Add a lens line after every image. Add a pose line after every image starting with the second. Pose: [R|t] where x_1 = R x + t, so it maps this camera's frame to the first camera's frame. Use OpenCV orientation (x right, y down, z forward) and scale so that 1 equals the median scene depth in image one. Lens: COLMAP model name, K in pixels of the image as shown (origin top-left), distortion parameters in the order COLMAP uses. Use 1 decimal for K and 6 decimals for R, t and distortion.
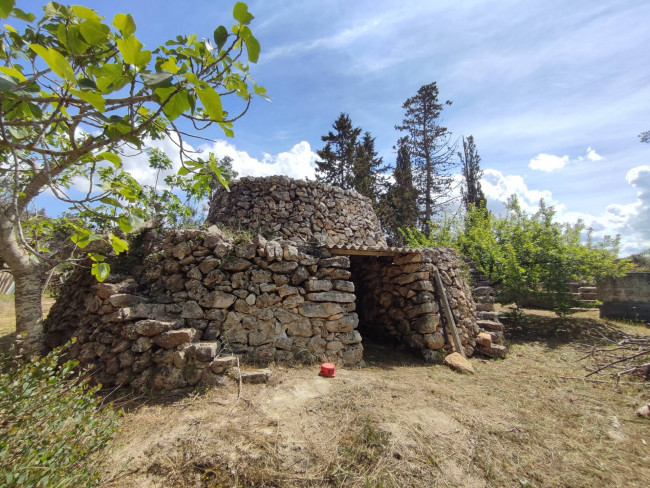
lens RADIAL K [[302.2, 0, 325.0], [0, 302.2, 244.0], [0, 0, 1]] dist [-0.031896, 0.020471]
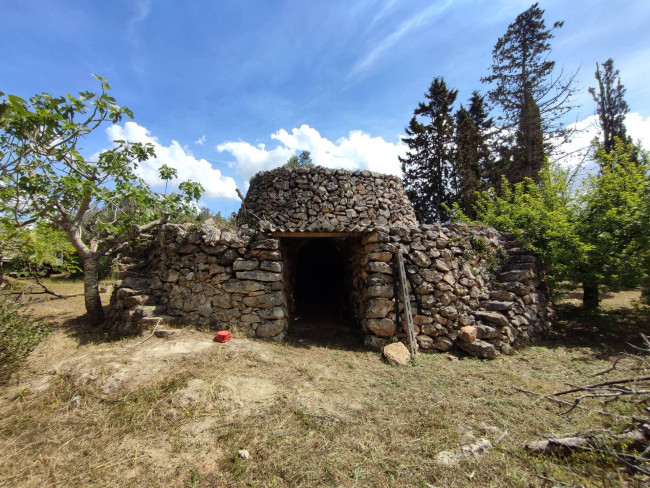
lens RADIAL K [[302.2, 0, 325.0], [0, 302.2, 244.0], [0, 0, 1]] dist [-0.031896, 0.020471]
pose [[0.879010, -0.031660, -0.475751, 0.512688], [0.055139, 0.997848, 0.035471, 0.021744], [0.473604, -0.057411, 0.878864, 0.099942]]
